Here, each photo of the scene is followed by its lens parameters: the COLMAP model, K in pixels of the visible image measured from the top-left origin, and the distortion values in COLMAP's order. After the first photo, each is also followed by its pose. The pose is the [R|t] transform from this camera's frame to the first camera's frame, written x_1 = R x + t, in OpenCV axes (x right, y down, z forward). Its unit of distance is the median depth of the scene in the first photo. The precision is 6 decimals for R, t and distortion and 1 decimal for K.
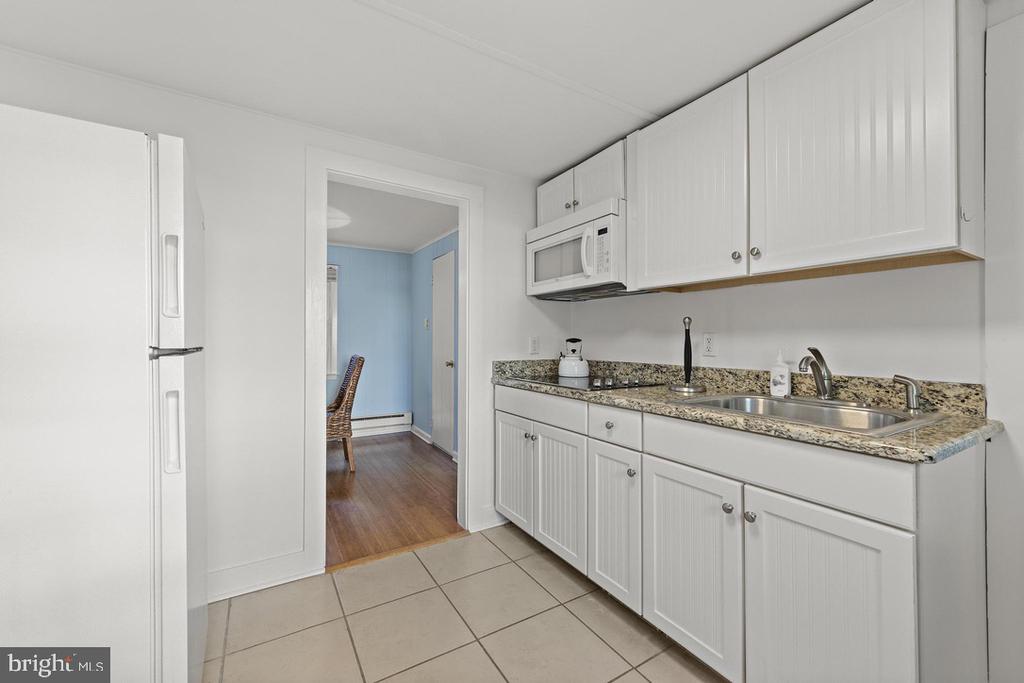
lens RADIAL K [[412.0, 0, 514.5], [0, 412.0, 335.3], [0, 0, 1]] dist [0.002142, 0.000112]
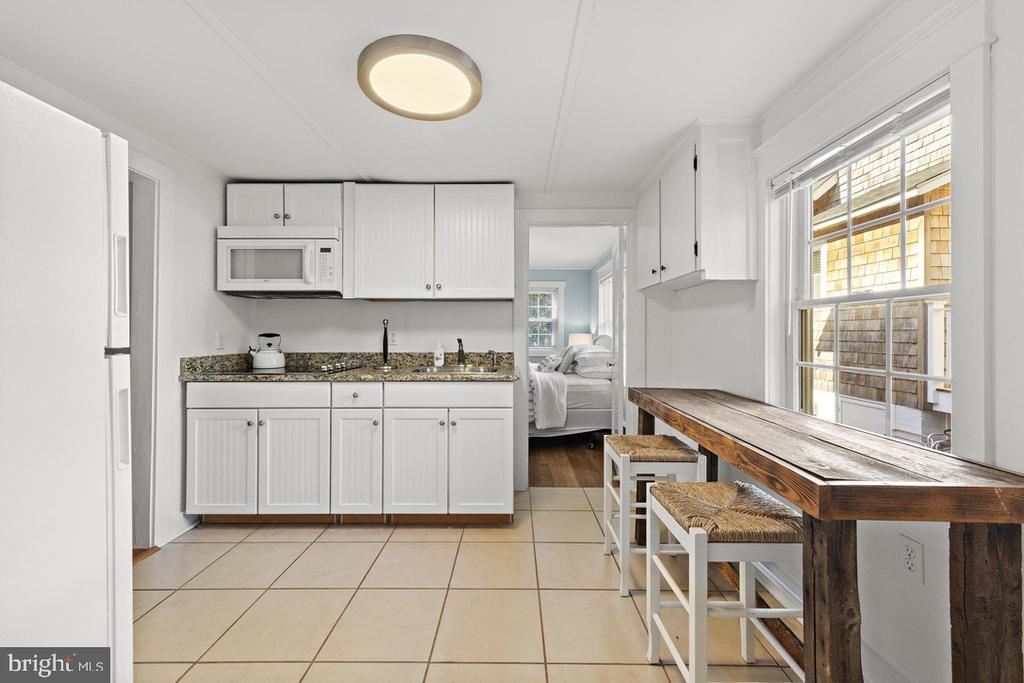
lens RADIAL K [[397.6, 0, 517.8], [0, 397.6, 329.5], [0, 0, 1]] dist [0.001929, 0.000093]
pose [[0.520982, 0.005113, 0.853552, -0.510594], [-0.008221, 0.999966, -0.000972, -0.009193], [-0.853528, -0.006511, 0.521006, -0.149387]]
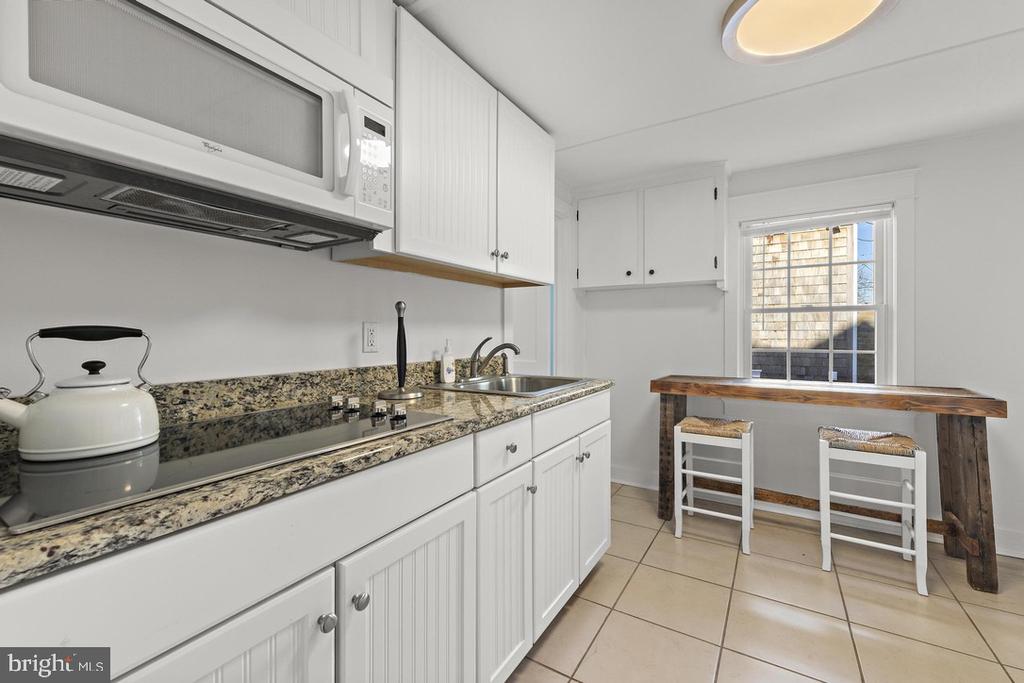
lens RADIAL K [[412.0, 0, 514.5], [0, 412.0, 335.3], [0, 0, 1]] dist [0.002142, 0.000112]
pose [[-0.437025, -0.000088, 0.899449, -0.333501], [-0.001341, 0.999999, -0.000554, 0.017242], [-0.899448, -0.001448, -0.437025, 1.033461]]
